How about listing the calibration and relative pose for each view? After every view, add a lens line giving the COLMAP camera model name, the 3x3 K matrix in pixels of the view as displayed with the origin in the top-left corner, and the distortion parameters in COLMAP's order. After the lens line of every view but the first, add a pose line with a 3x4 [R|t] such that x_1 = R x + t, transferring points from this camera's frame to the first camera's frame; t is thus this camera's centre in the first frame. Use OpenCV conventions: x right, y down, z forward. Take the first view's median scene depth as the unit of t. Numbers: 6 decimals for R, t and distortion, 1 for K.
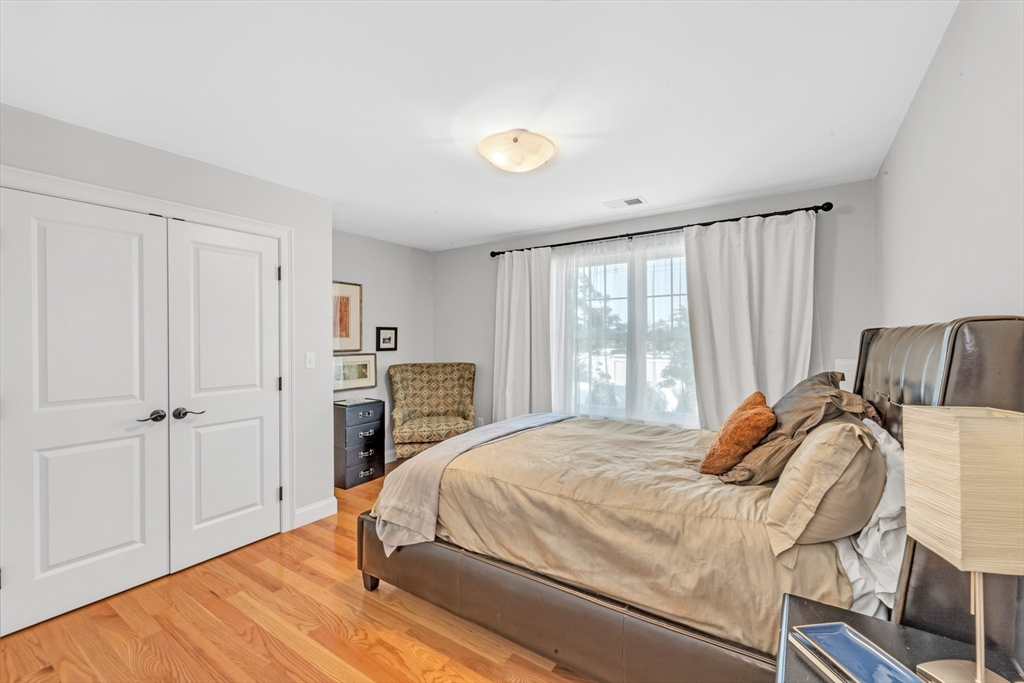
lens RADIAL K [[418.6, 0, 505.5], [0, 418.6, 344.4], [0, 0, 1]] dist [-0.000669, -0.000121]
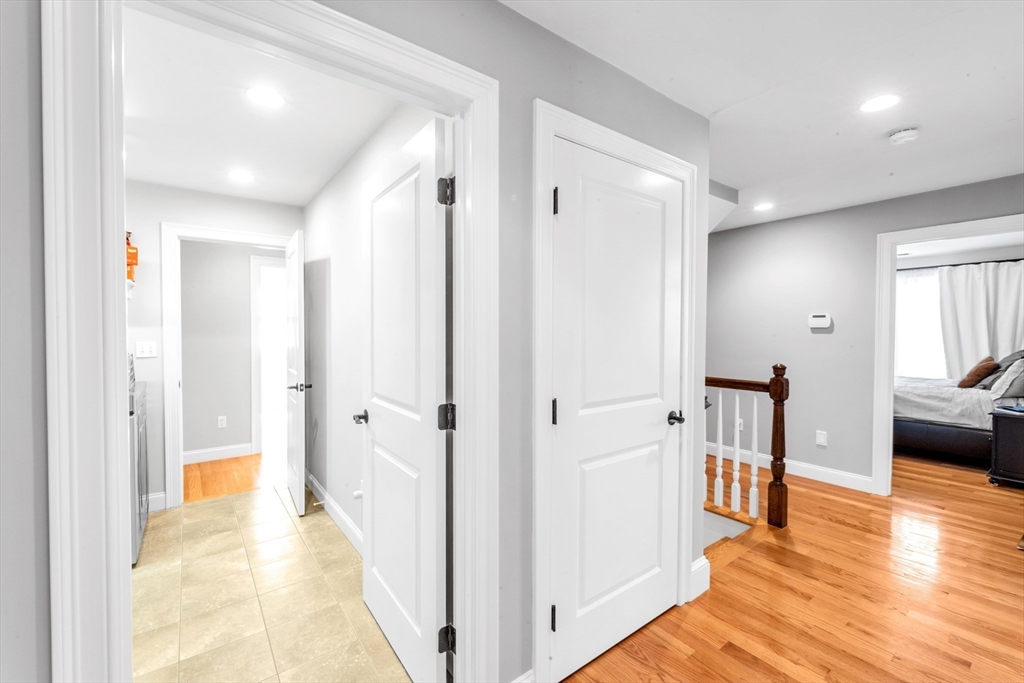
lens RADIAL K [[415.6, 0, 505.5], [0, 415.6, 339.3], [0, 0, 1]] dist [0.001253, 0.000118]
pose [[0.945907, 0.009963, -0.324286, -1.279699], [-0.000800, 0.999597, 0.028375, -0.043165], [0.324438, -0.026581, 0.945533, -2.212574]]
